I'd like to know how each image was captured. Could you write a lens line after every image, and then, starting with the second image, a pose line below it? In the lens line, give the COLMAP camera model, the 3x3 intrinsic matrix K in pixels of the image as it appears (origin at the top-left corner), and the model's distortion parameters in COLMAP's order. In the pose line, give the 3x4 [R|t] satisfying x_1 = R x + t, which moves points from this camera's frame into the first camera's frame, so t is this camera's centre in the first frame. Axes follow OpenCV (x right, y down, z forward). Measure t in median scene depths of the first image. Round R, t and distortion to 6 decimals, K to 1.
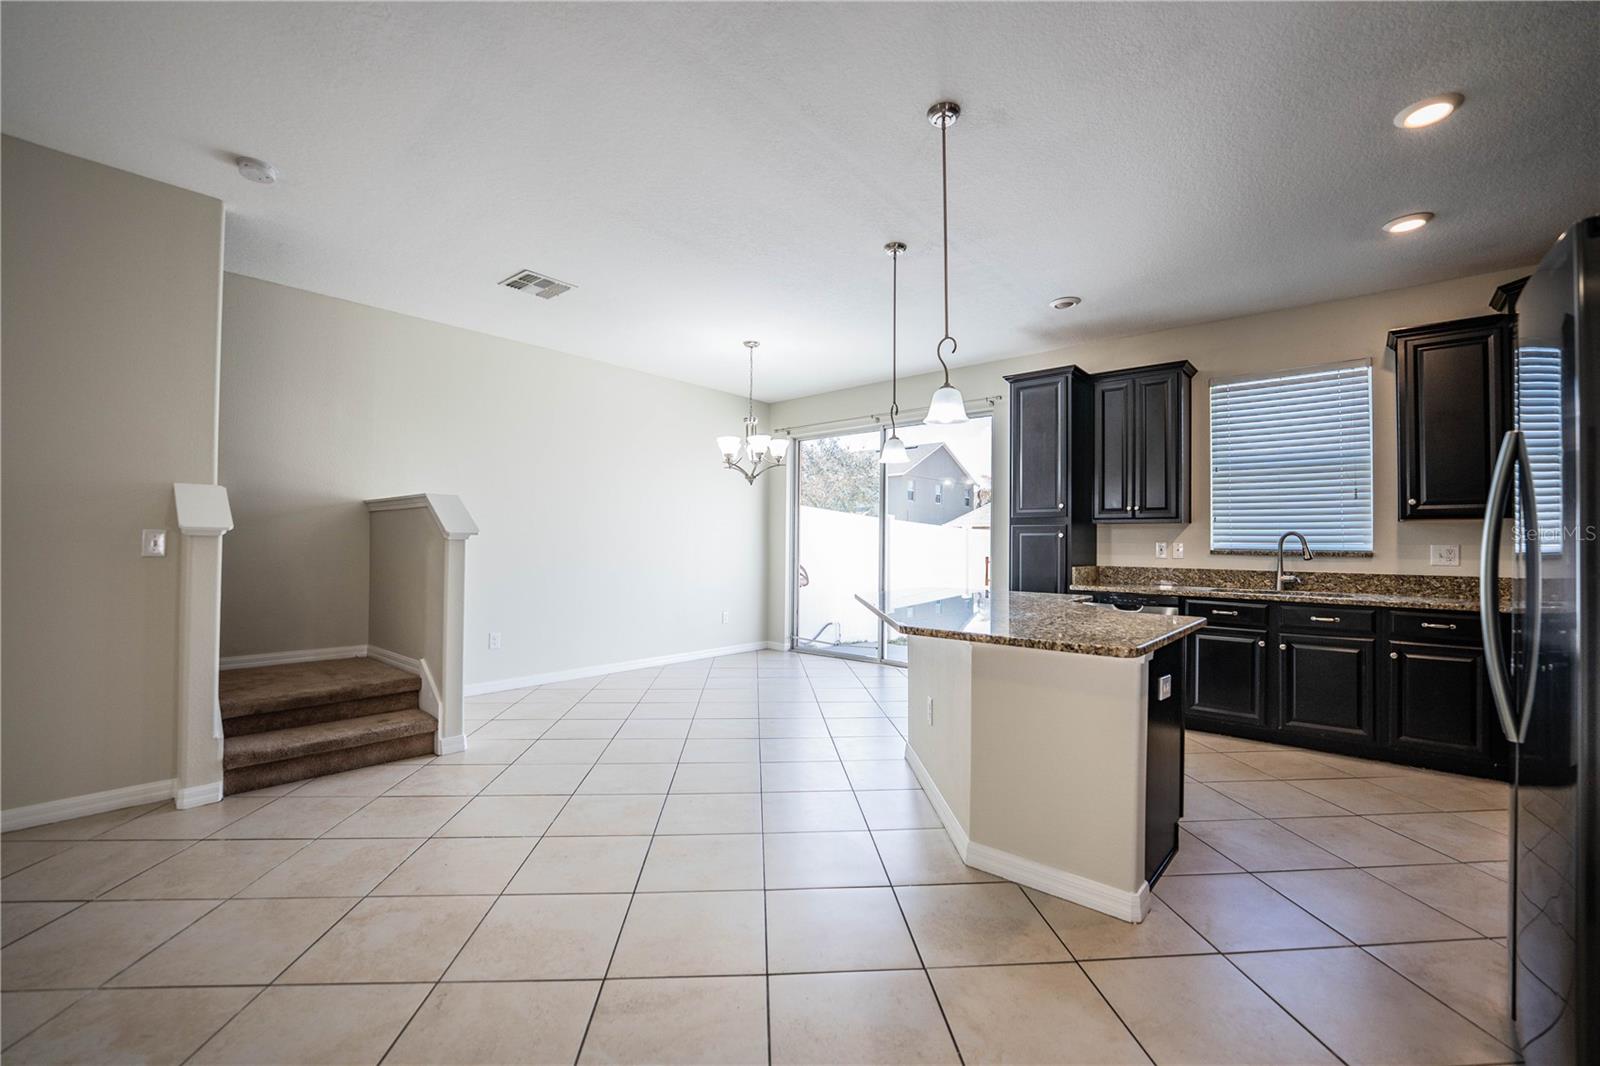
lens RADIAL K [[651.4, 0, 800.4], [0, 651.4, 536.3], [0, 0, 1]] dist [-0.024439, 0.000100]
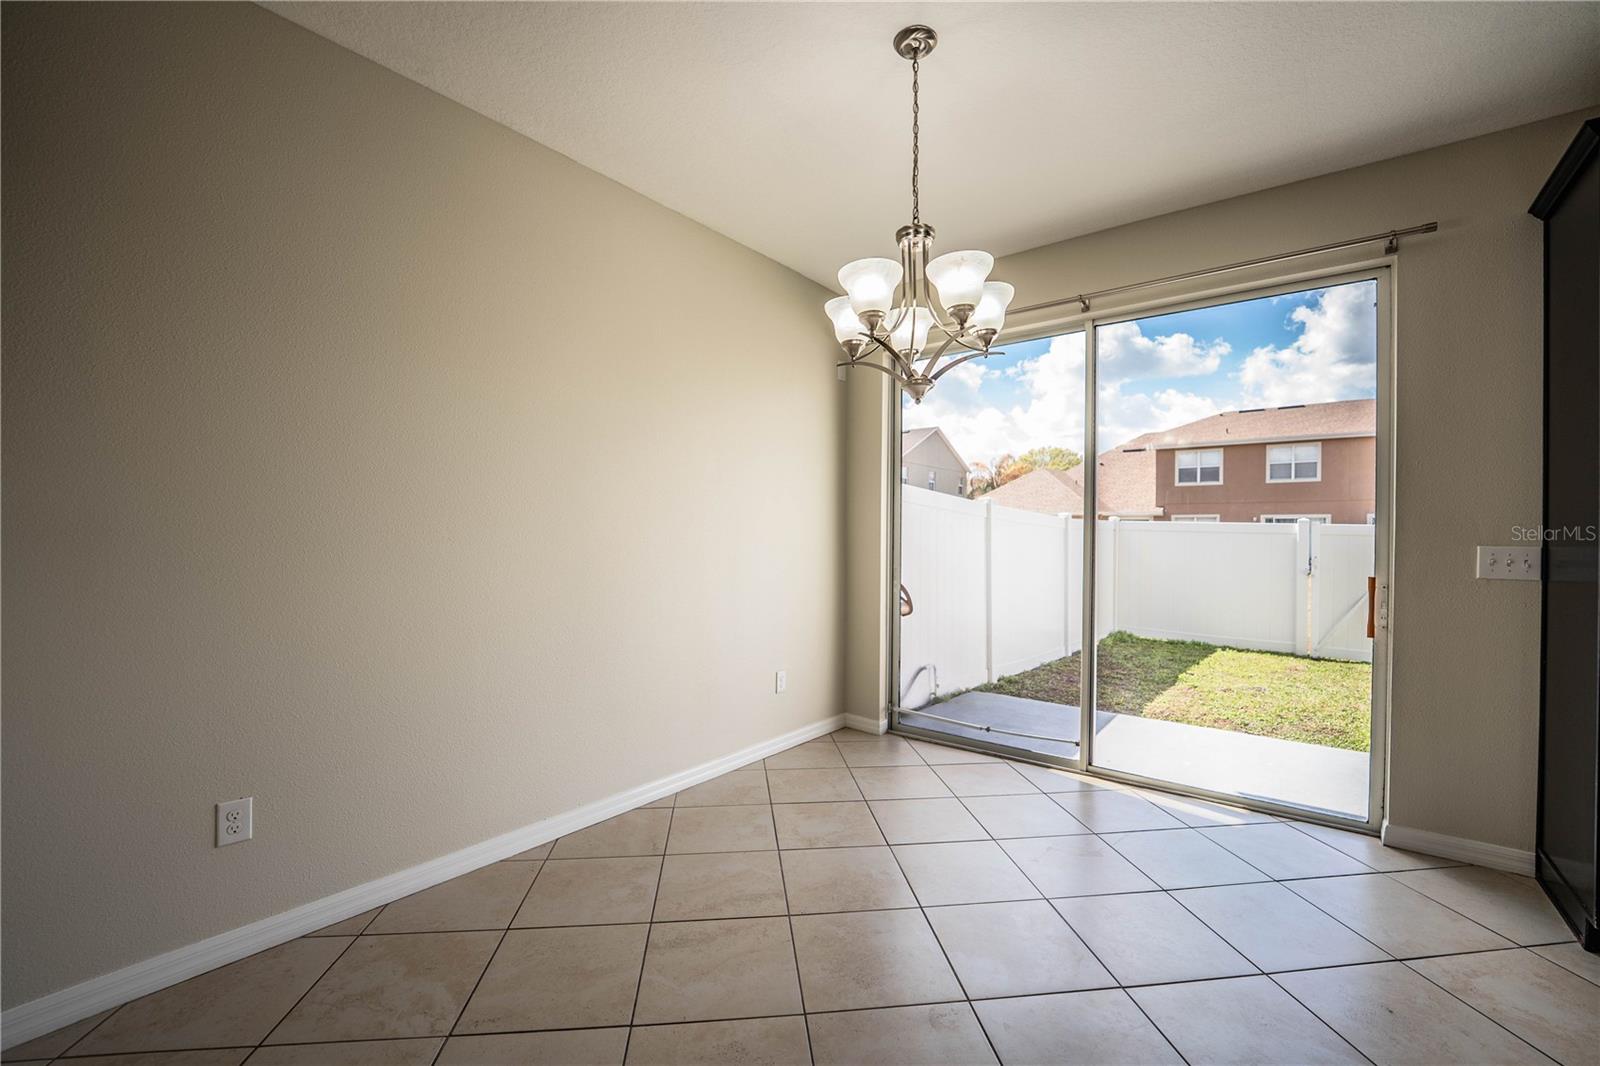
lens RADIAL K [[655.5, 0, 806.8], [0, 655.5, 538.6], [0, 0, 1]] dist [-0.020681, 0.000409]
pose [[0.998698, -0.003313, 0.050902, -0.203667], [0.002371, 0.999825, 0.018557, -0.007566], [-0.050955, -0.018412, 0.998531, 0.774572]]
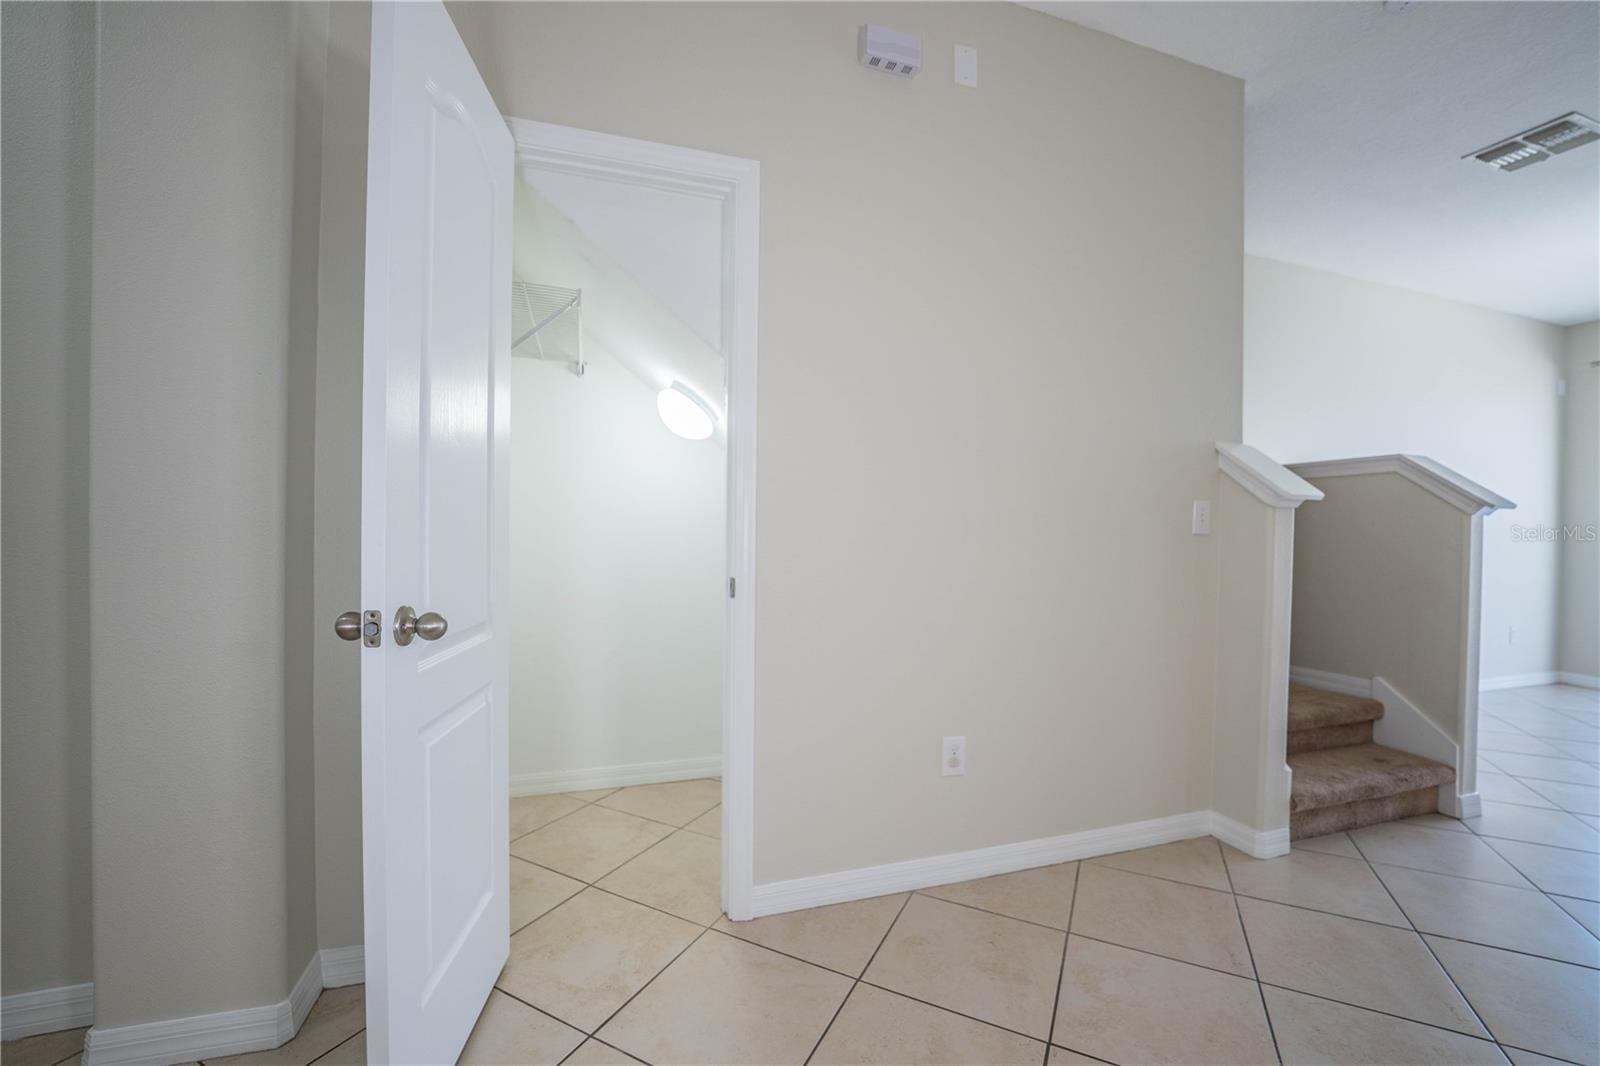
lens RADIAL K [[655.5, 0, 806.8], [0, 655.5, 538.6], [0, 0, 1]] dist [-0.020681, 0.000409]
pose [[0.861000, 0.008477, -0.508535, -0.715218], [-0.000528, 0.999875, 0.015773, 0.017046], [0.508605, -0.013312, 0.860897, 0.024737]]
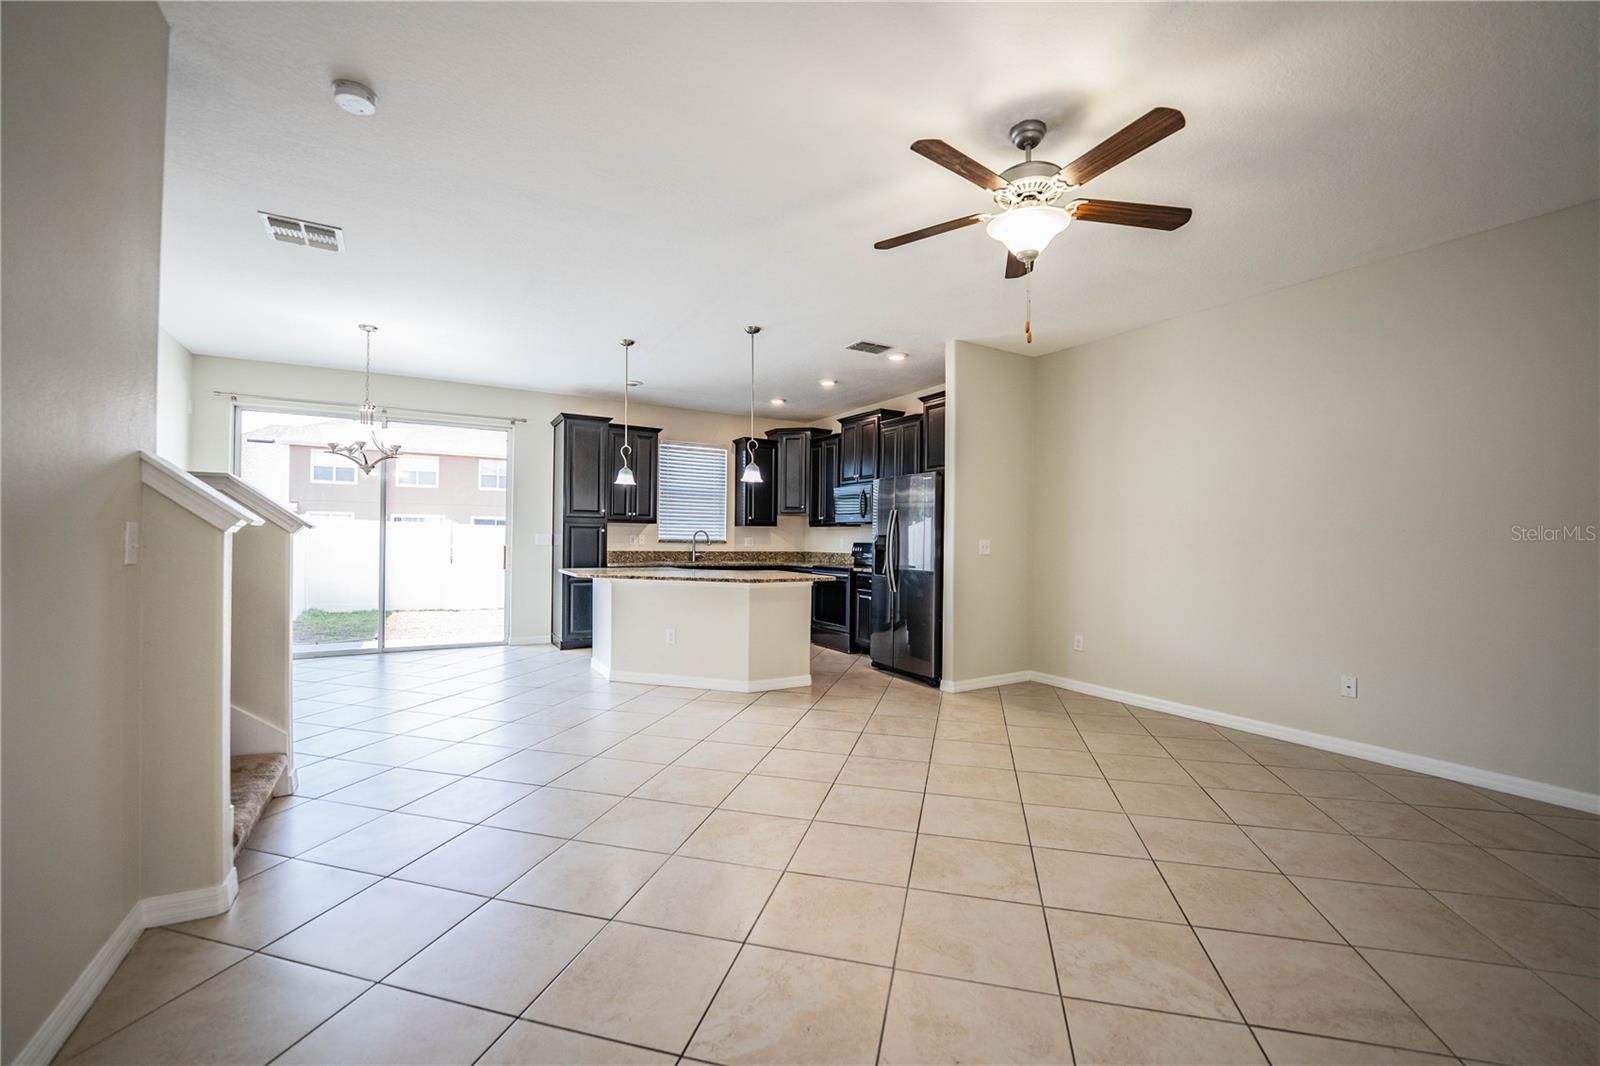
lens RADIAL K [[651.4, 0, 800.4], [0, 651.4, 536.3], [0, 0, 1]] dist [-0.024439, 0.000100]
pose [[0.318780, -0.000926, 0.947828, -0.980247], [-0.020257, 0.999764, 0.007790, -0.010178], [-0.947612, -0.021684, 0.318686, 0.105806]]
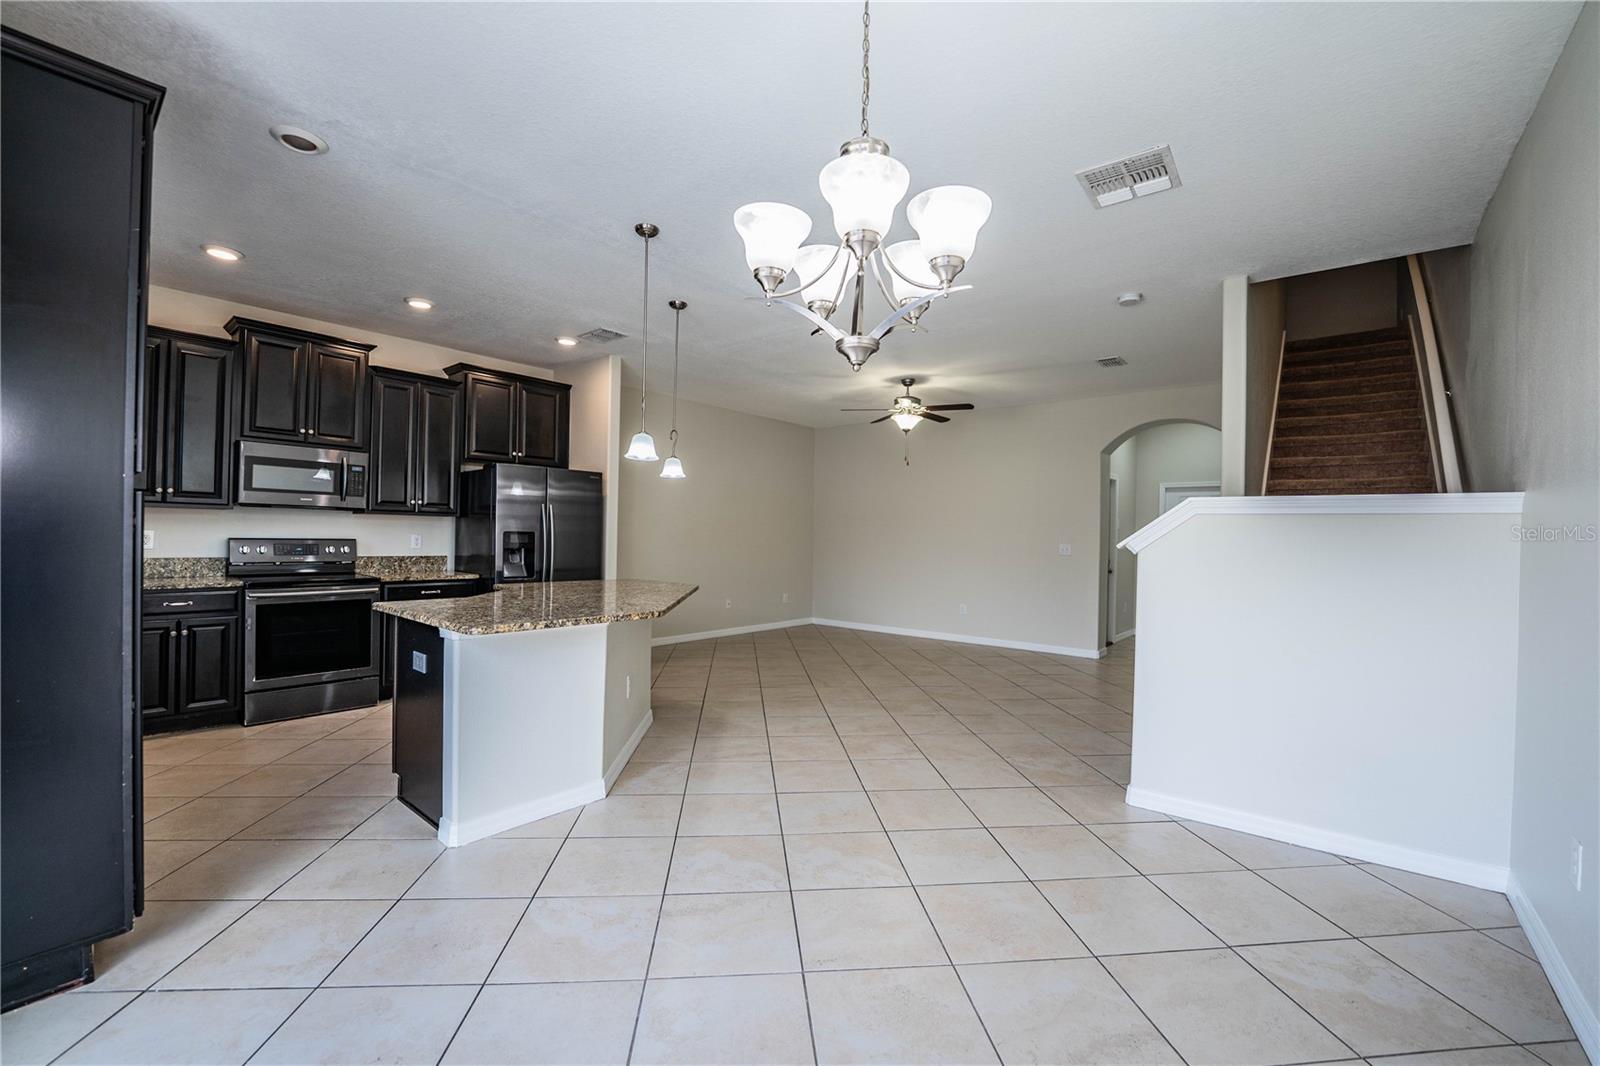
lens RADIAL K [[651.4, 0, 800.4], [0, 651.4, 536.3], [0, 0, 1]] dist [-0.024439, 0.000100]
pose [[-0.999219, -0.028372, -0.027494, -0.047431], [-0.028152, 0.999569, -0.008337, -0.001196], [0.027719, -0.007556, -0.999587, 1.642724]]
